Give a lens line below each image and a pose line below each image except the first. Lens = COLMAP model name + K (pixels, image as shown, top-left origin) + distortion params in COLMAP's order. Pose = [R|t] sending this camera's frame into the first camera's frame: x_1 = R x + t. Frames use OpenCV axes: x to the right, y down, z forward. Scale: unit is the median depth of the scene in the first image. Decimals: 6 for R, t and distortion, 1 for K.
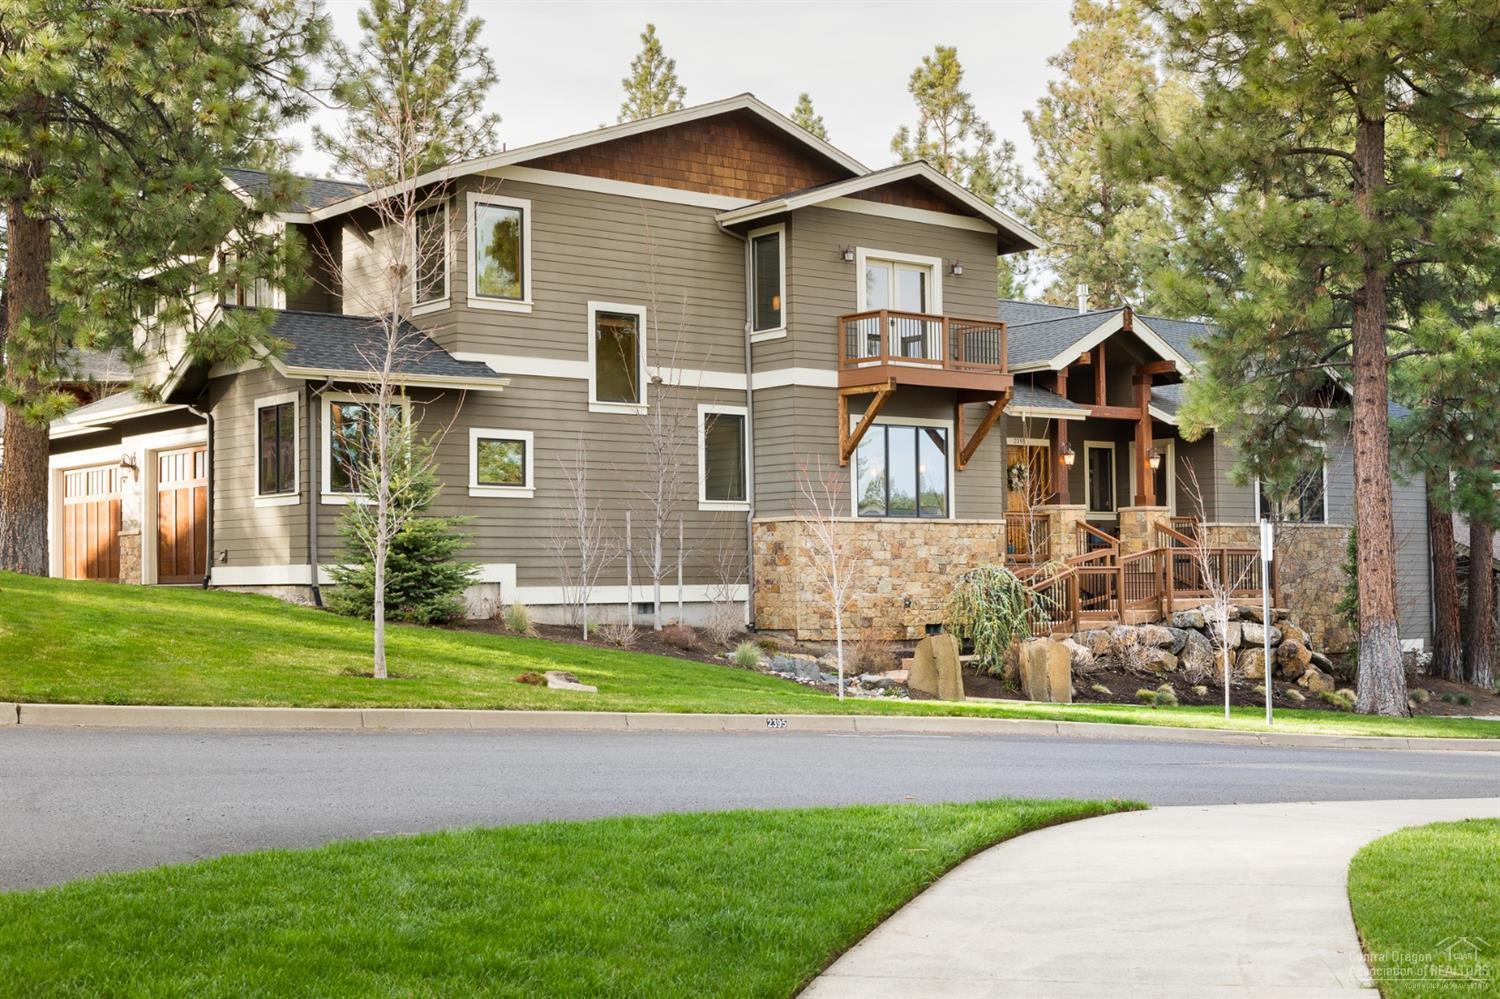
lens RADIAL K [[1998.1, 0, 731.1], [0, 1998.1, 530.3], [0, 0, 1]] dist [0.079242, 0.000000]
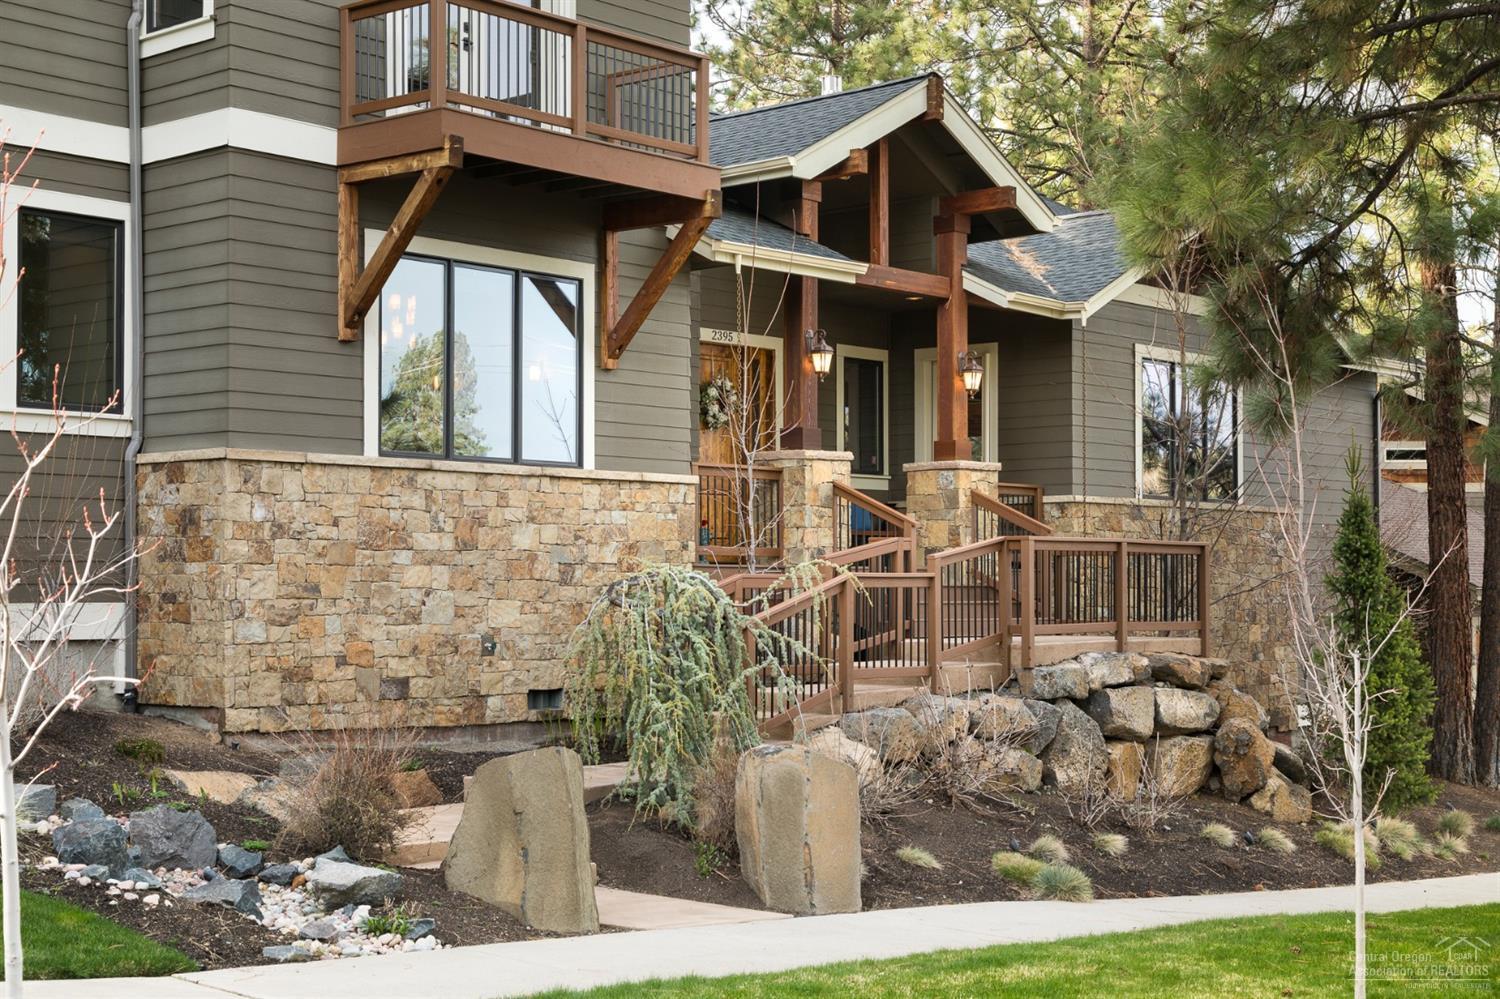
lens RADIAL K [[2158.8, 0, 749.0], [0, 2158.8, 501.8], [0, 0, 1]] dist [0.011481, 0.000000]
pose [[0.985175, 0.019212, 0.170475, 0.061522], [-0.016675, 0.999728, -0.016302, 0.010017], [-0.170742, 0.013218, 0.985227, 0.493336]]
